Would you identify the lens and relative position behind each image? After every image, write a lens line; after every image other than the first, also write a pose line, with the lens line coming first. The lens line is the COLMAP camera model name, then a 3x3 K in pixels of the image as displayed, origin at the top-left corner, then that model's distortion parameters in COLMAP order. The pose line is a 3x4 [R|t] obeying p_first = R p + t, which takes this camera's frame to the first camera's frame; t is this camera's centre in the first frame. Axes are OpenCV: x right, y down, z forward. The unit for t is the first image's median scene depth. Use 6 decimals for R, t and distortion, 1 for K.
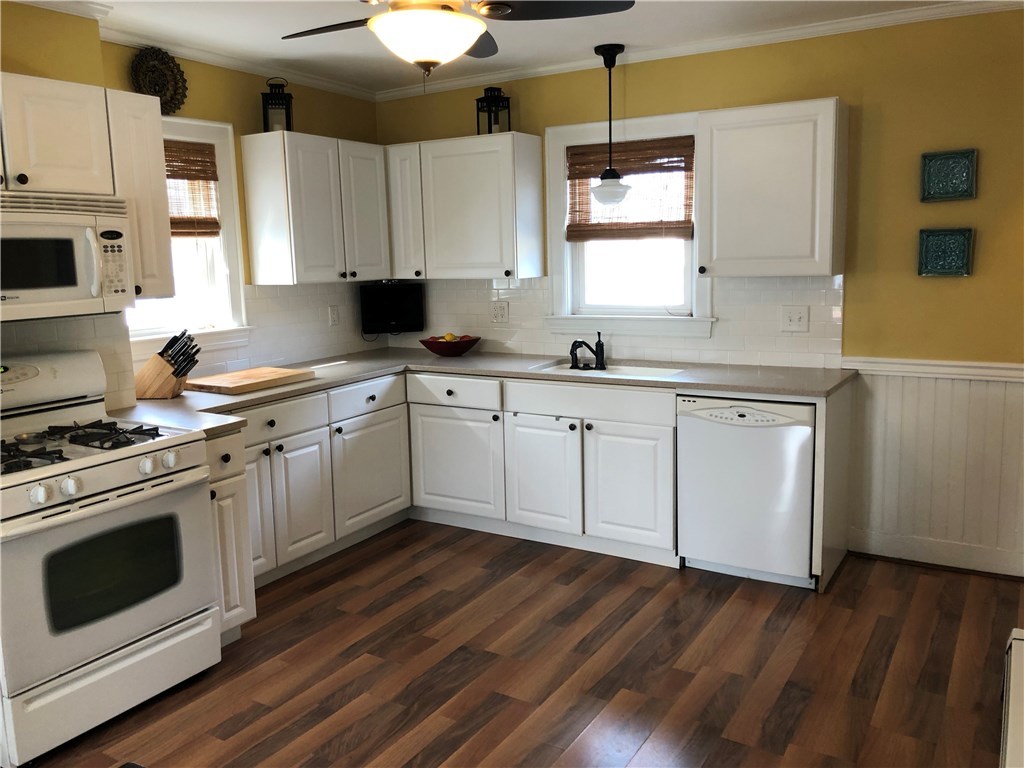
lens RADIAL K [[849.5, 0, 512.0], [0, 849.5, 384.0], [0, 0, 1]] dist [0.135931, -0.286548]
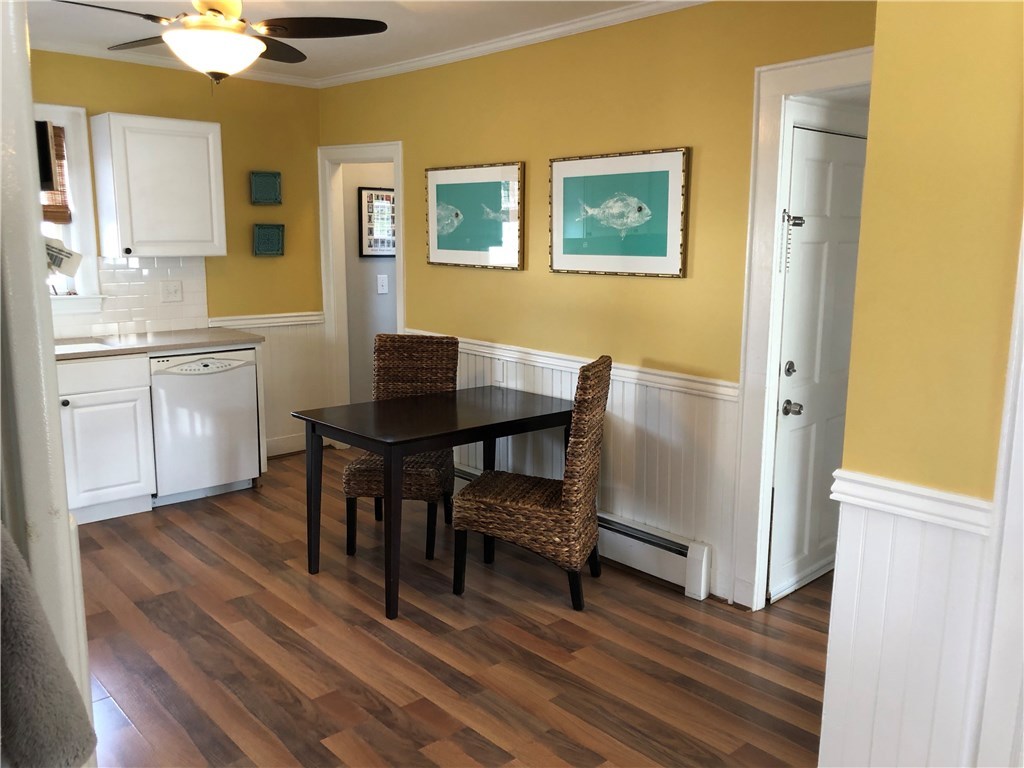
lens RADIAL K [[849.5, 0, 512.0], [0, 849.5, 384.0], [0, 0, 1]] dist [0.135931, -0.286548]
pose [[0.289026, -0.142243, 0.946695, -0.804167], [0.140169, 0.984530, 0.105134, -0.006747], [-0.947004, 0.102311, 0.304493, 0.185385]]
